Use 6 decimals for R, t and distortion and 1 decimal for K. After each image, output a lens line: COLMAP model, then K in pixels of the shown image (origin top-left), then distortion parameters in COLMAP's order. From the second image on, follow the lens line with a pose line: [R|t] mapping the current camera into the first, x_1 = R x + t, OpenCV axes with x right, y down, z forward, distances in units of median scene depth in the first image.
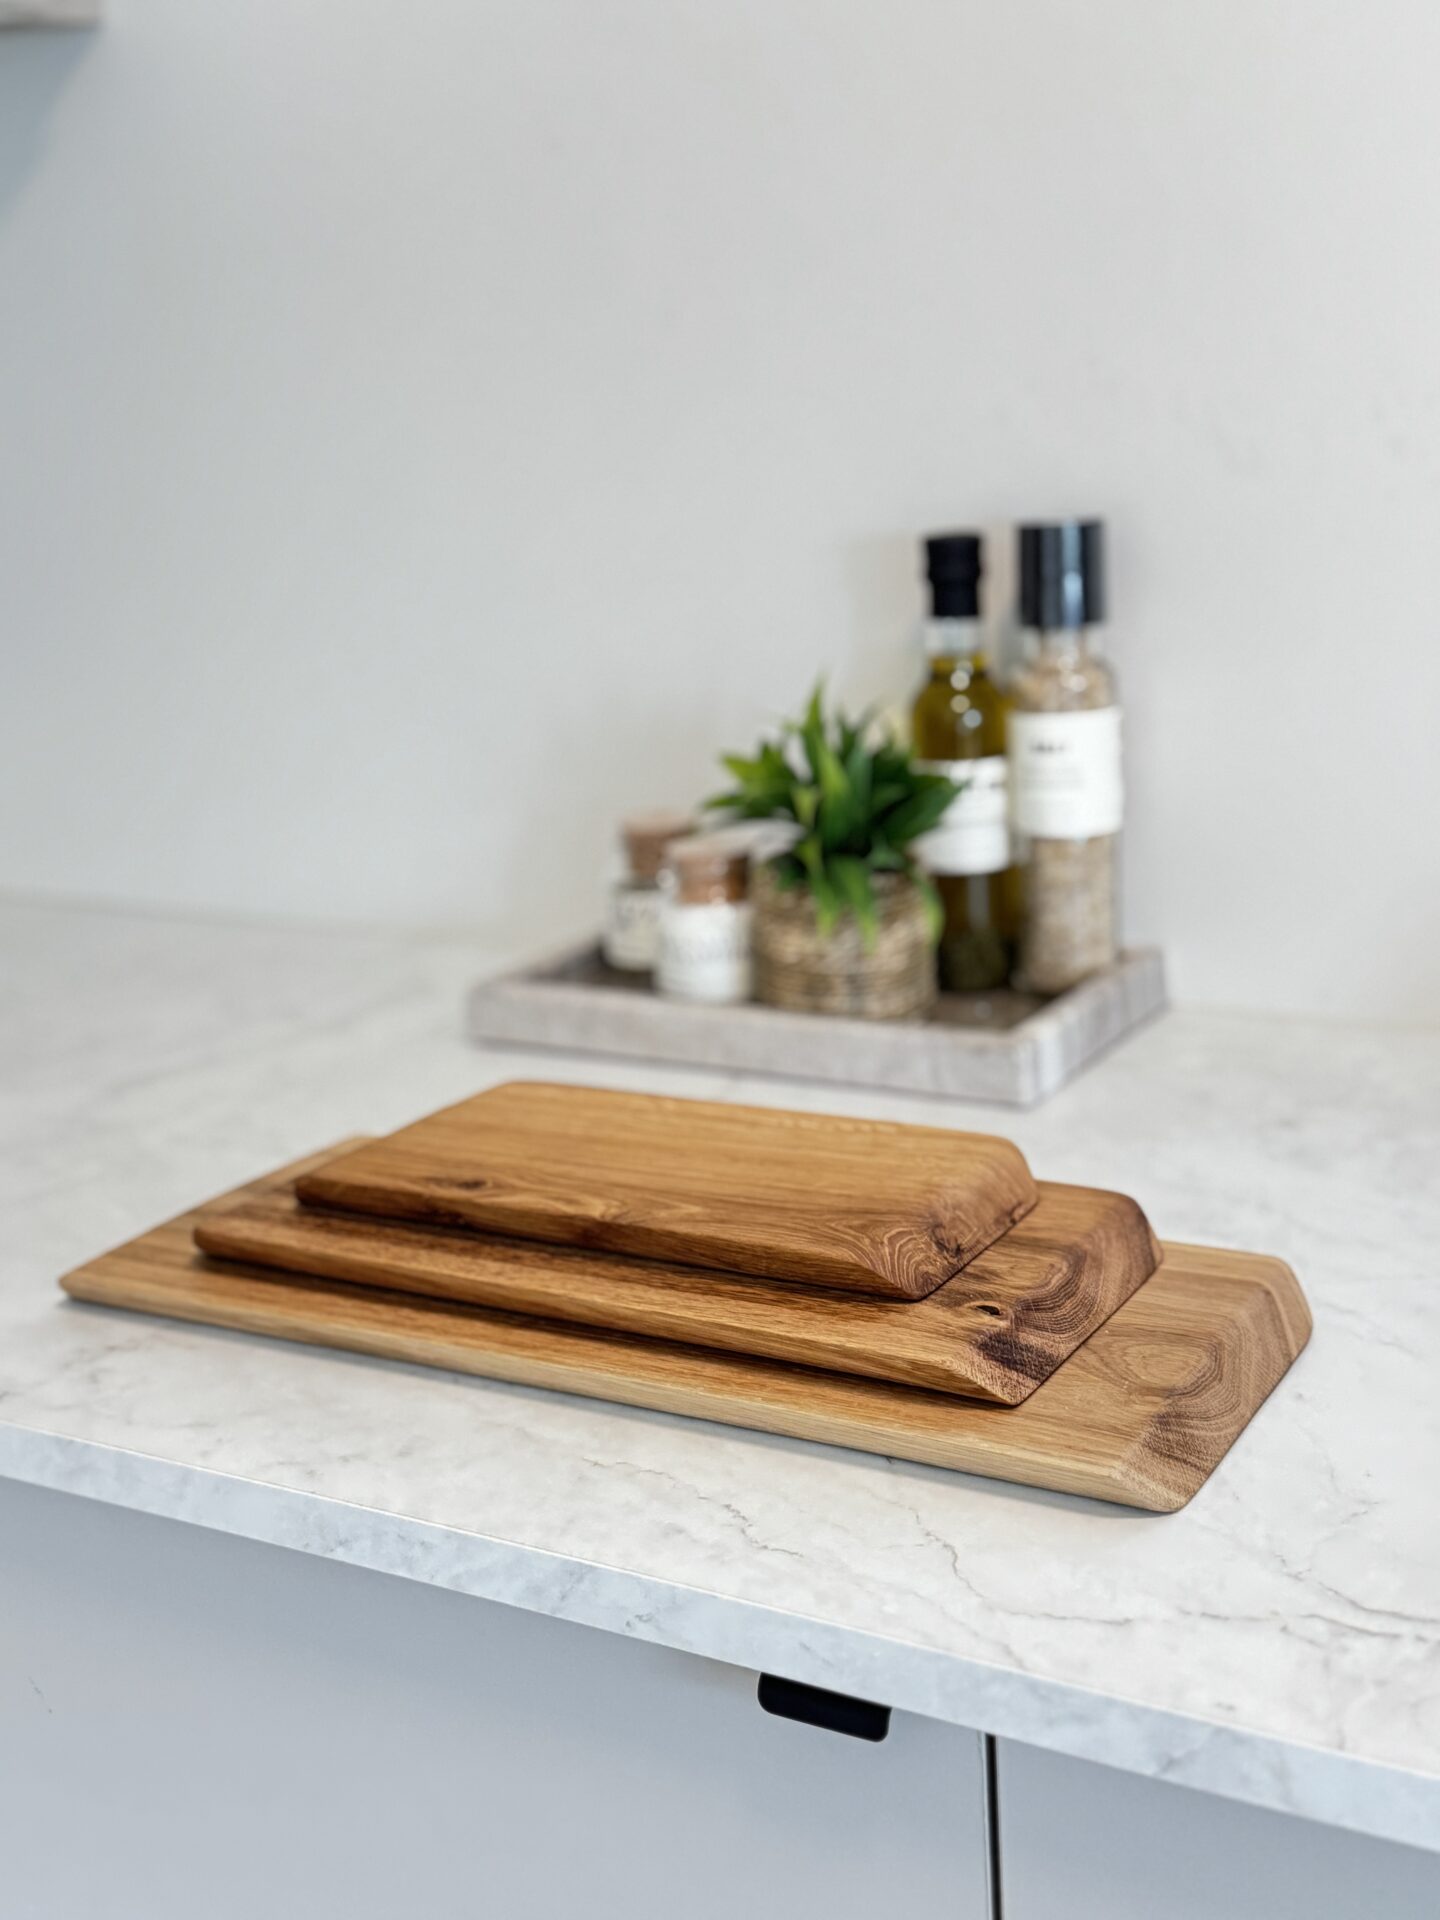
lens RADIAL K [[2325.7, 0, 721.0], [0, 2325.7, 993.6], [0, 0, 1]] dist [0.059512, -0.000804]
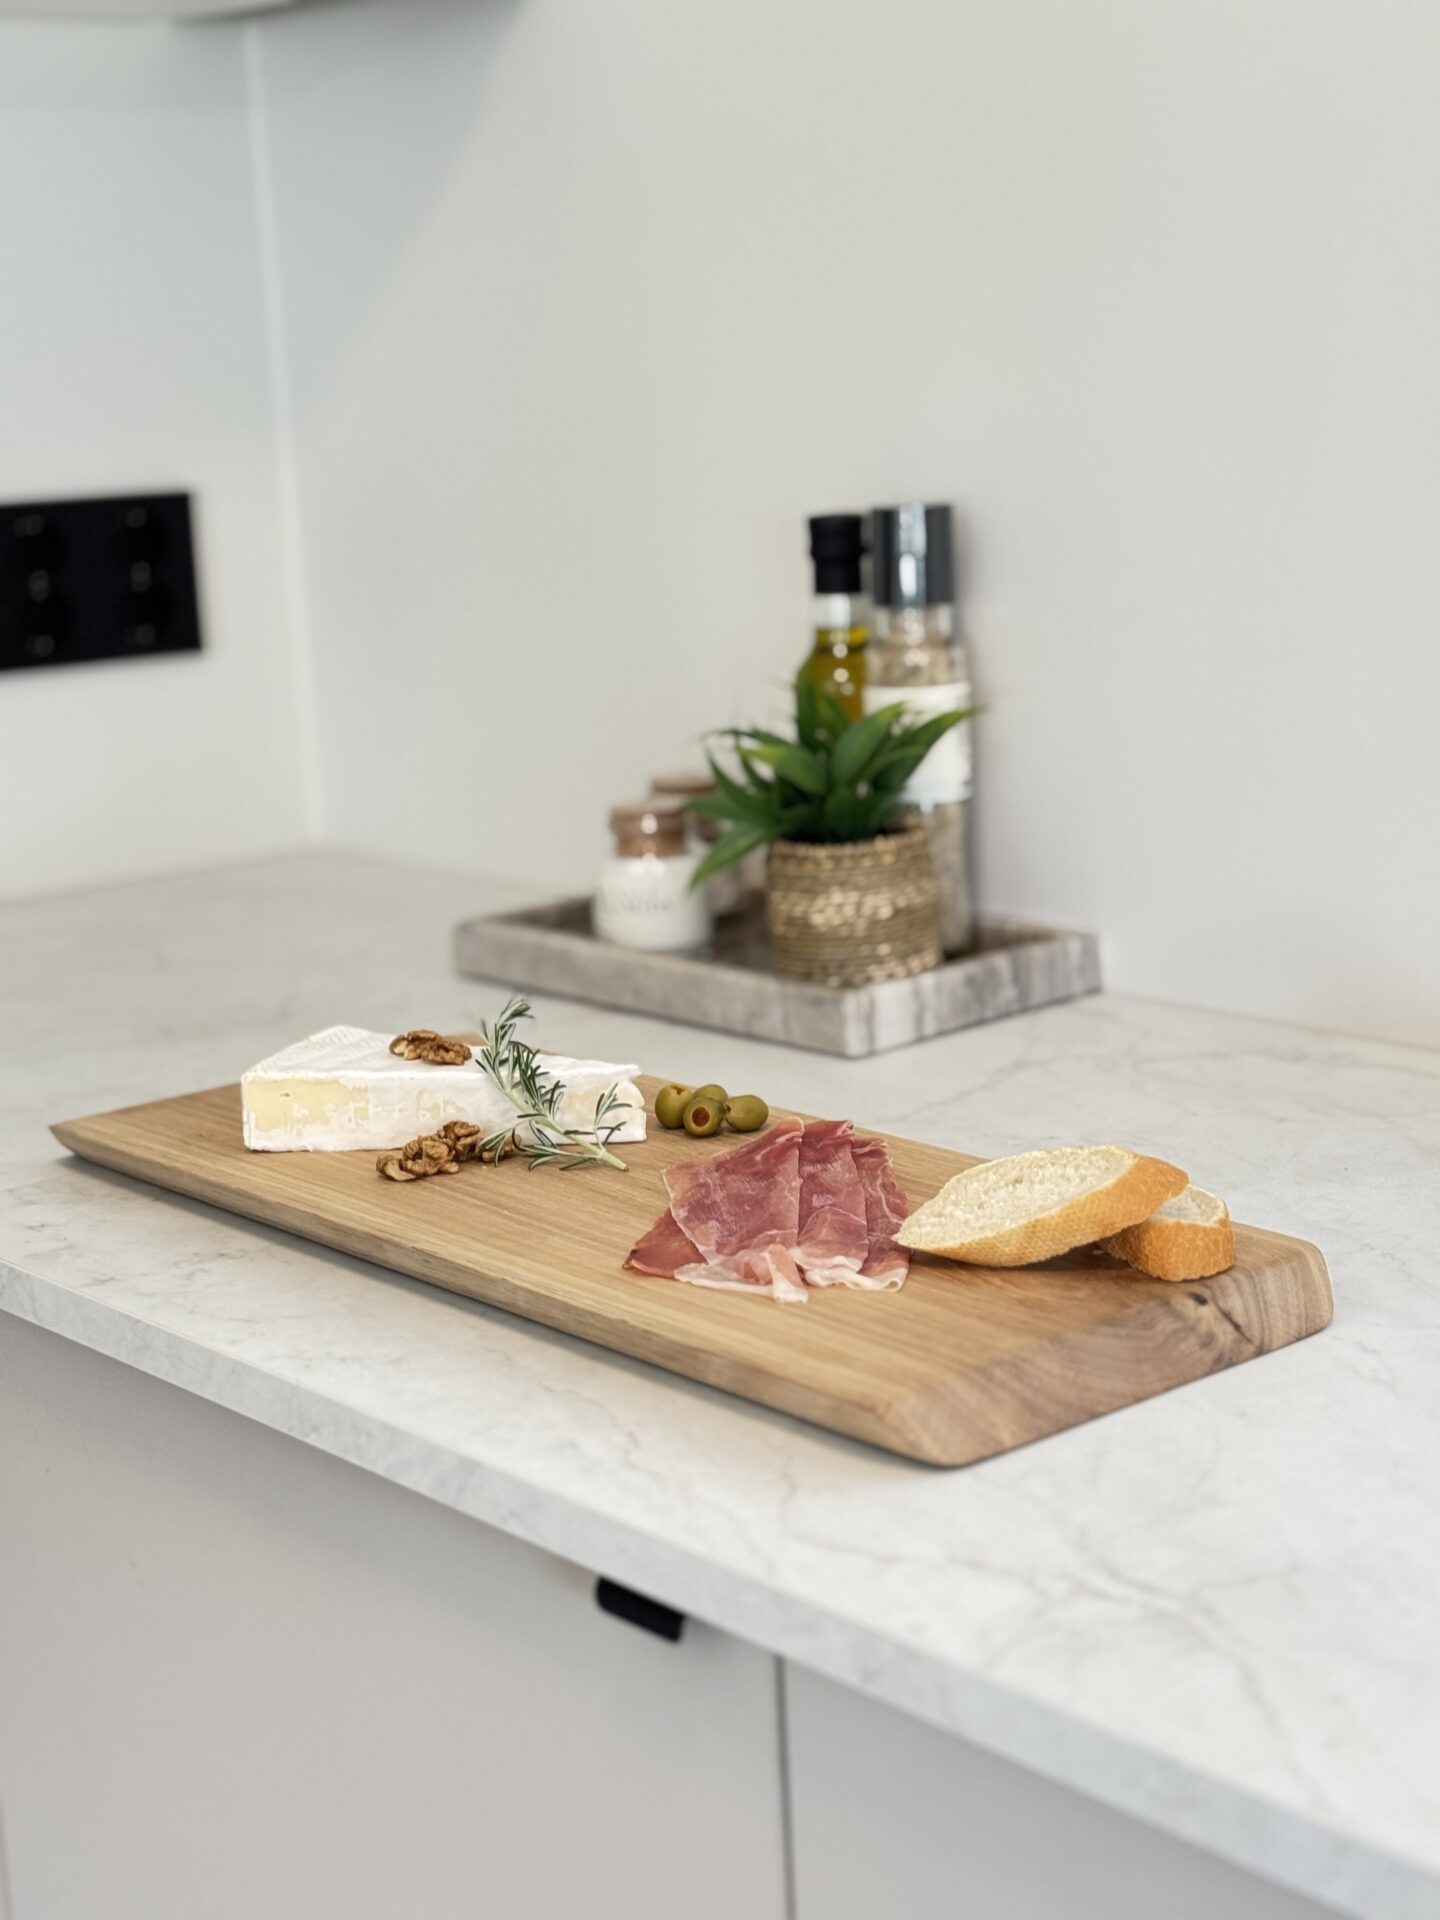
lens RADIAL K [[2992.0, 0, 720.0], [0, 2992.0, 960.0], [0, 0, 1]] dist [-0.001469, -0.001506]
pose [[0.942566, 0.069567, -0.326695, 0.495261], [-0.081908, 0.996347, -0.024153, 0.040456], [0.323821, 0.049525, 0.944821, -0.283128]]
